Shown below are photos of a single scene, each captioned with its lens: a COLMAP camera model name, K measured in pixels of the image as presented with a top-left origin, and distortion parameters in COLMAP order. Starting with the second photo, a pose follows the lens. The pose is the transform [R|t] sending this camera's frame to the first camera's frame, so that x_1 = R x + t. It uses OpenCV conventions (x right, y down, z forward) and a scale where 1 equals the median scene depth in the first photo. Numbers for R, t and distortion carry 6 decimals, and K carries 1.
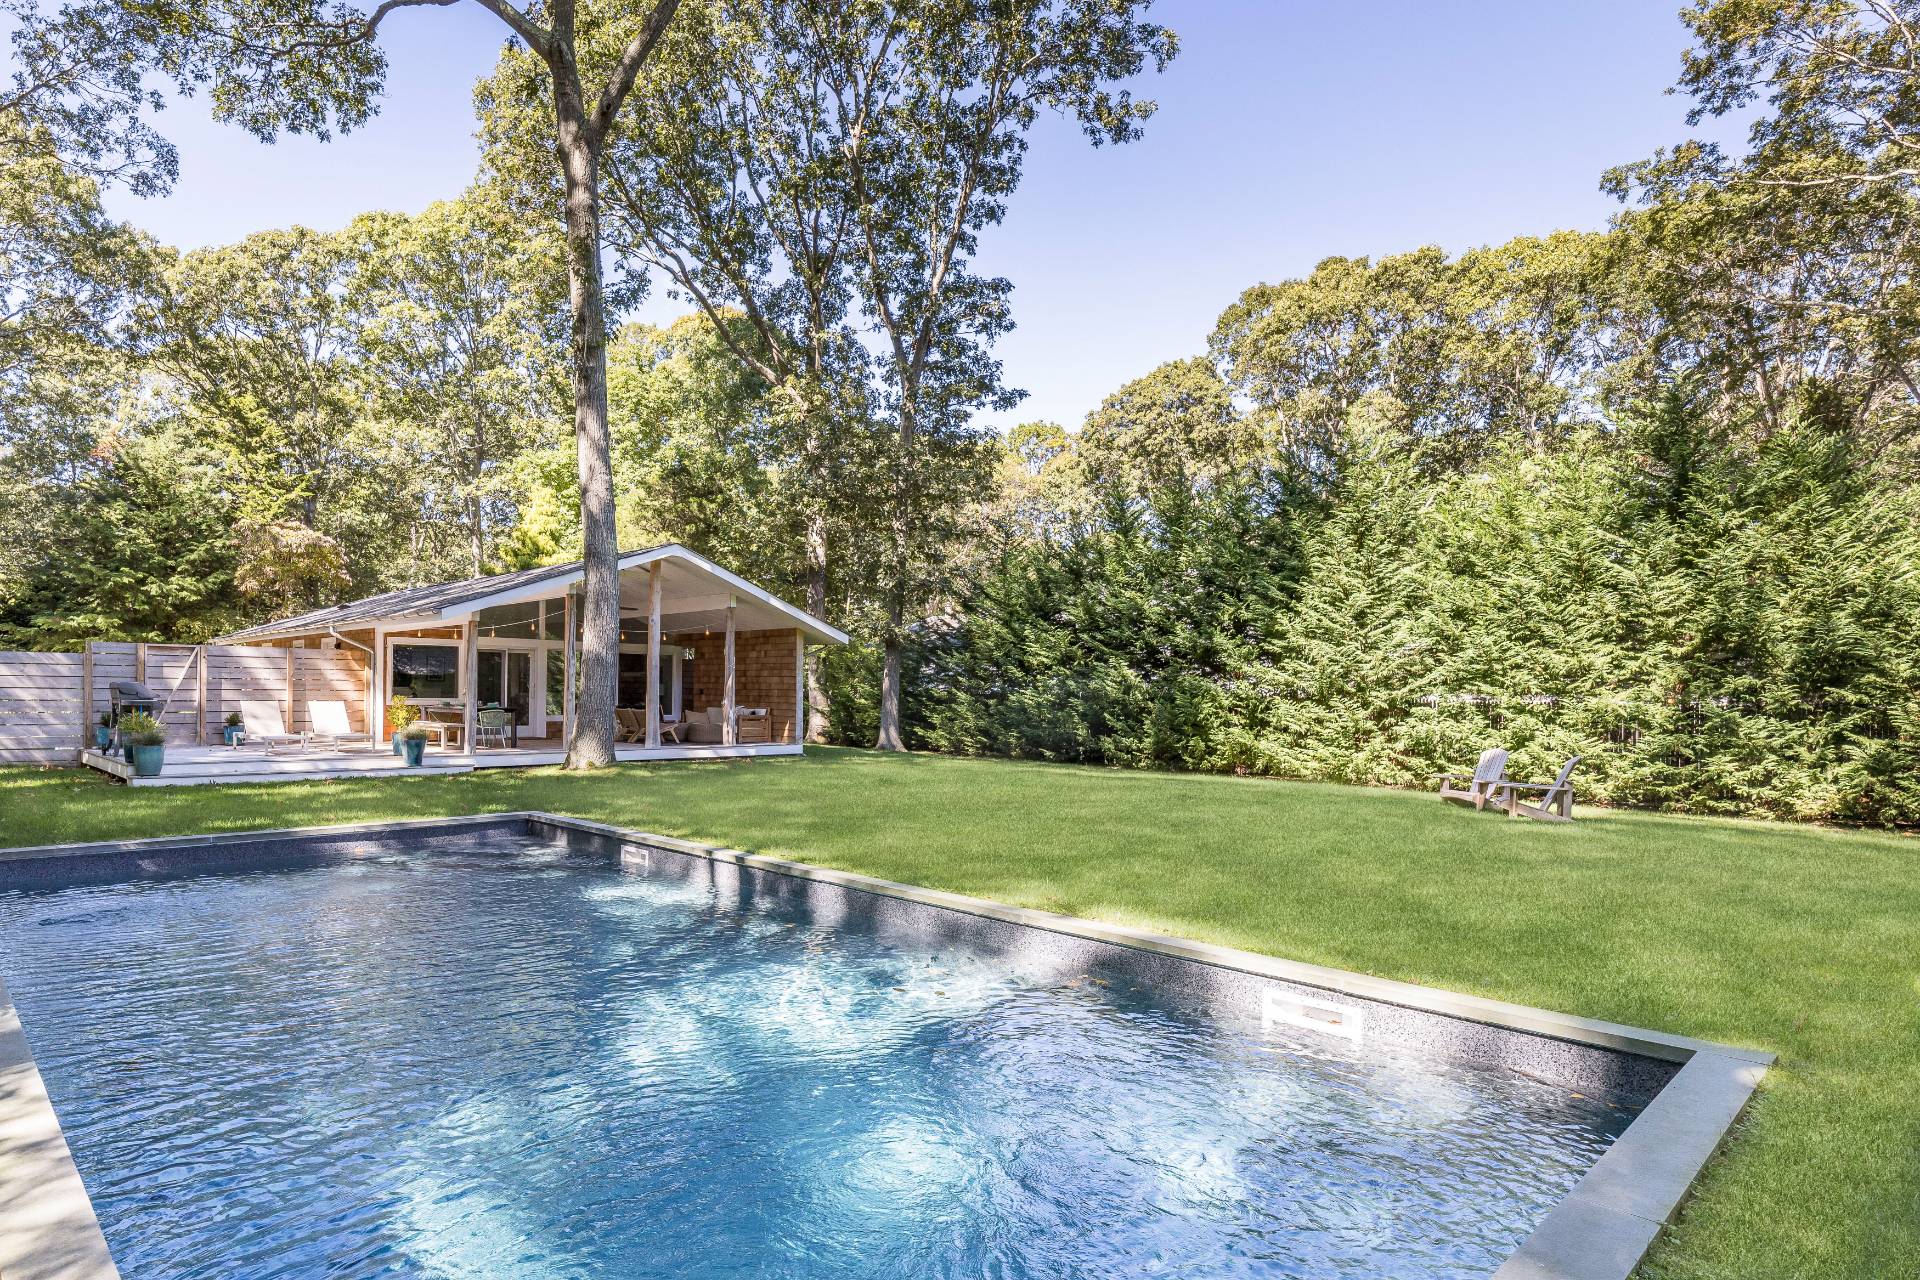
lens RADIAL K [[1014.3, 0, 960.0], [0, 1014.3, 640.0], [0, 0, 1]] dist [-0.002851, -0.000418]
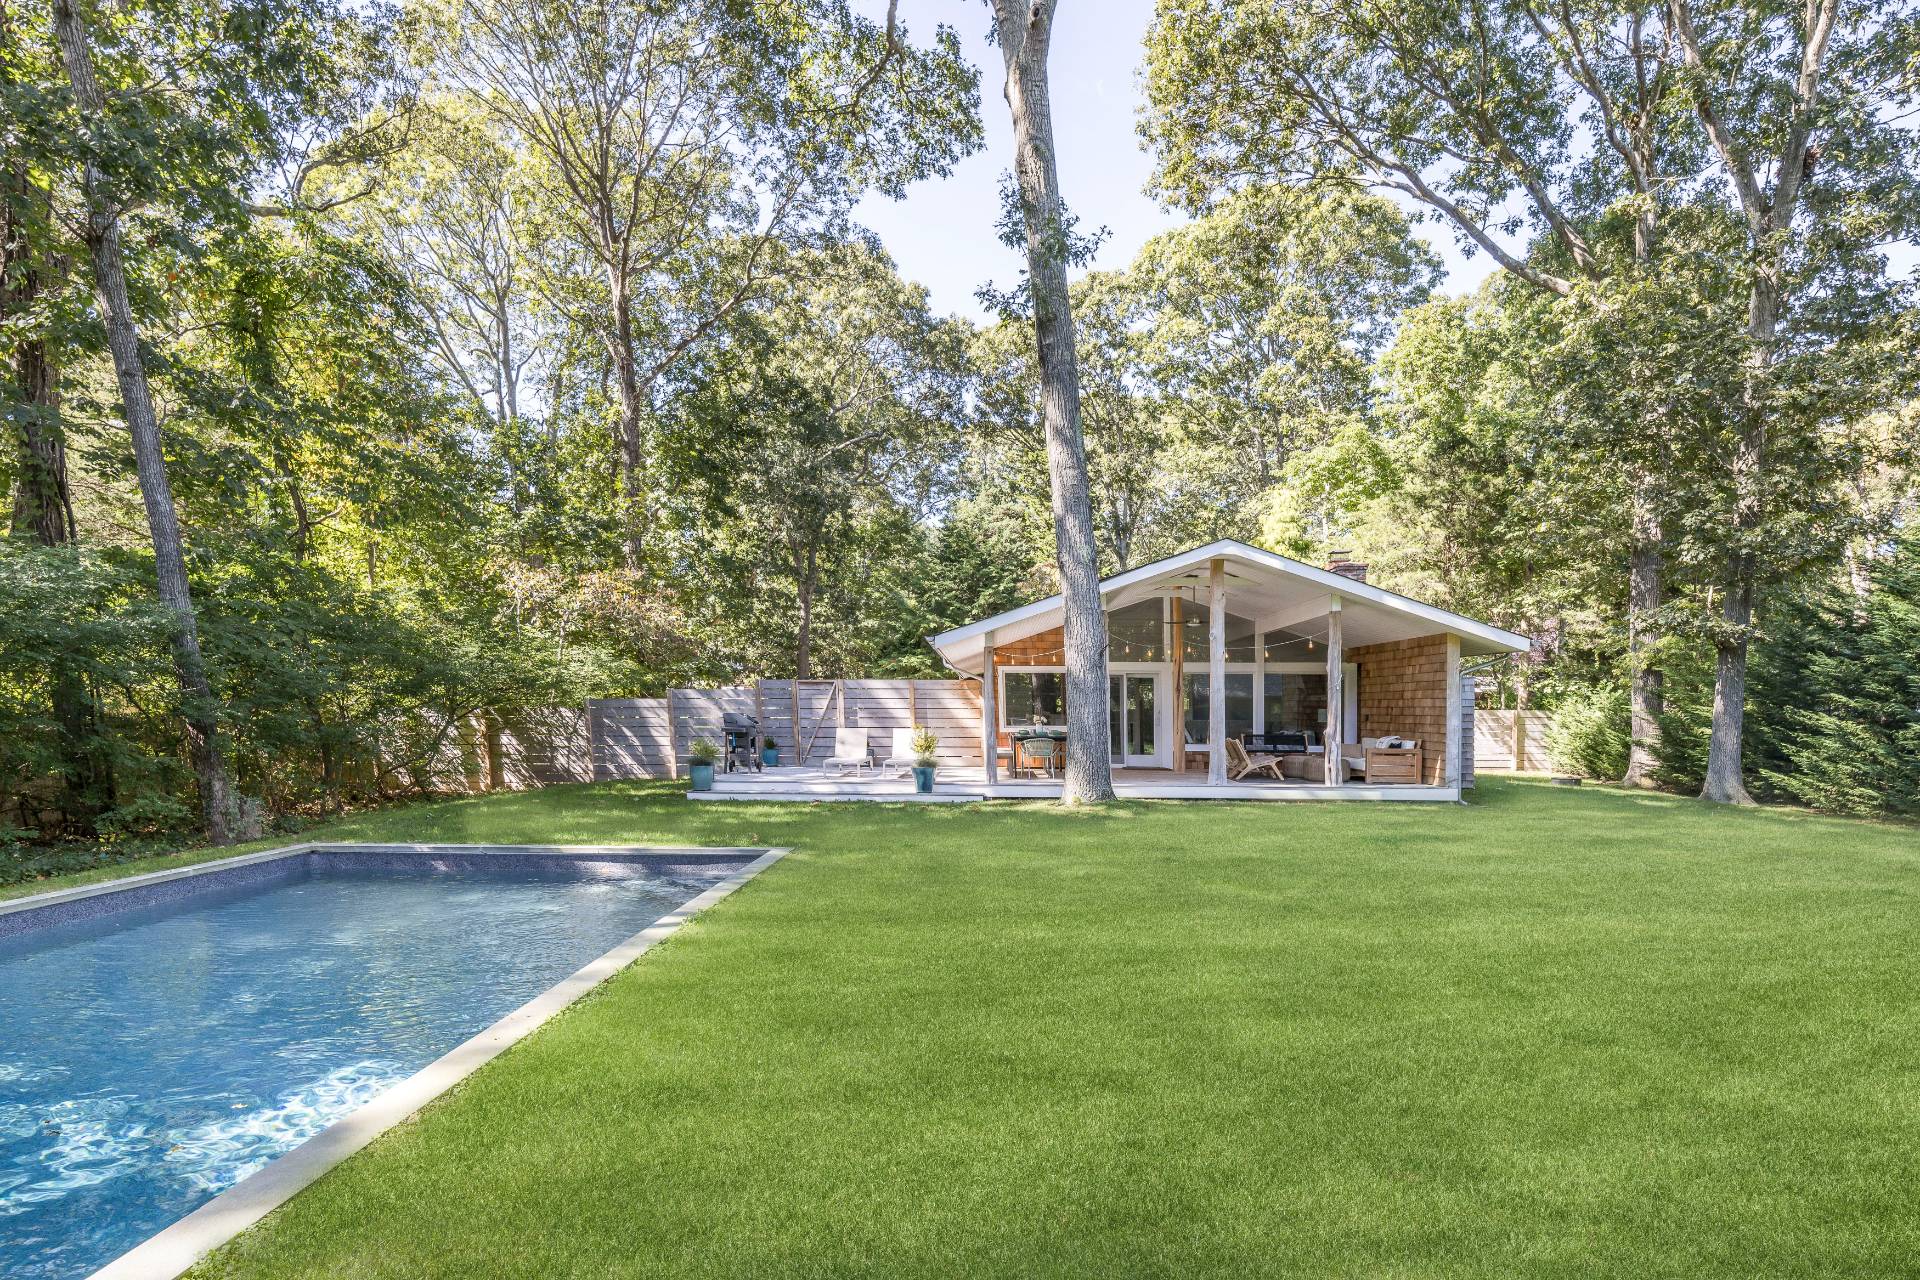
lens RADIAL K [[1071.9, 0, 961.3], [0, 1071.9, 795.8], [0, 0, 1]] dist [-0.000880, -0.000513]
pose [[0.673815, 0.052597, -0.737025, 0.193107], [0.039806, 0.993431, 0.107287, 0.008576], [0.737827, -0.101630, 0.667295, 0.207291]]
